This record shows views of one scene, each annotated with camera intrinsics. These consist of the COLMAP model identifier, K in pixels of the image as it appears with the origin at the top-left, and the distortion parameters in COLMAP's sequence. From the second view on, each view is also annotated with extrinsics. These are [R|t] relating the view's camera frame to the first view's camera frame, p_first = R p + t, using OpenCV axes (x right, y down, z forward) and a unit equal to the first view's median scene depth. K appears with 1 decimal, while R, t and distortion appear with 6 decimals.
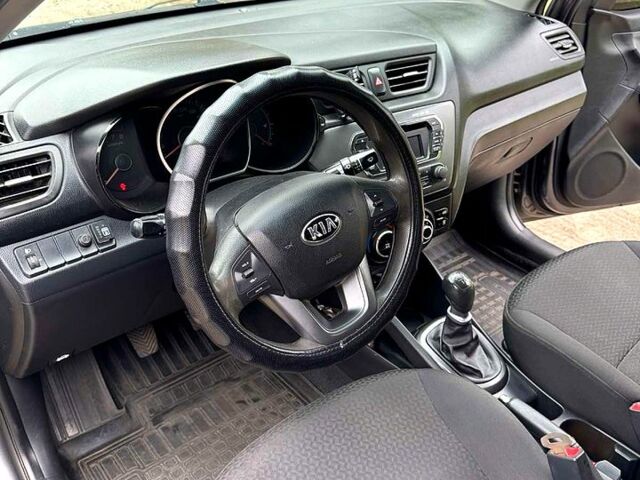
lens RADIAL K [[588.0, 0, 320.0], [0, 588.0, 240.0], [0, 0, 1]] dist [0.148223, -0.228283]
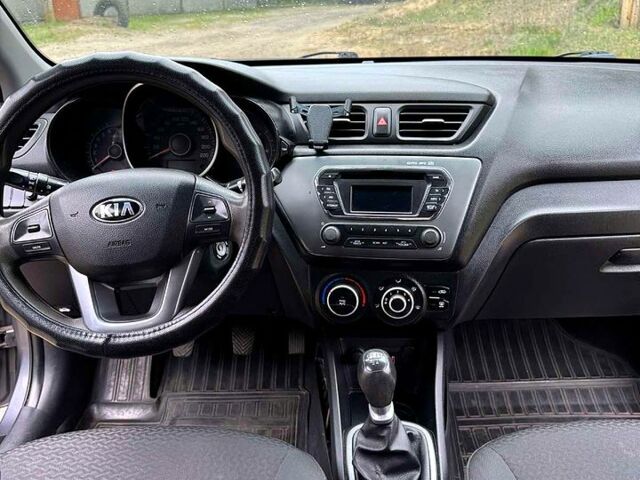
lens RADIAL K [[588.0, 0, 320.0], [0, 588.0, 240.0], [0, 0, 1]] dist [0.148223, -0.228283]
pose [[0.761785, 0.197829, -0.616885, 0.590883], [-0.309074, 0.947859, -0.077703, -0.000224], [0.569348, 0.249856, 0.783208, 0.283379]]
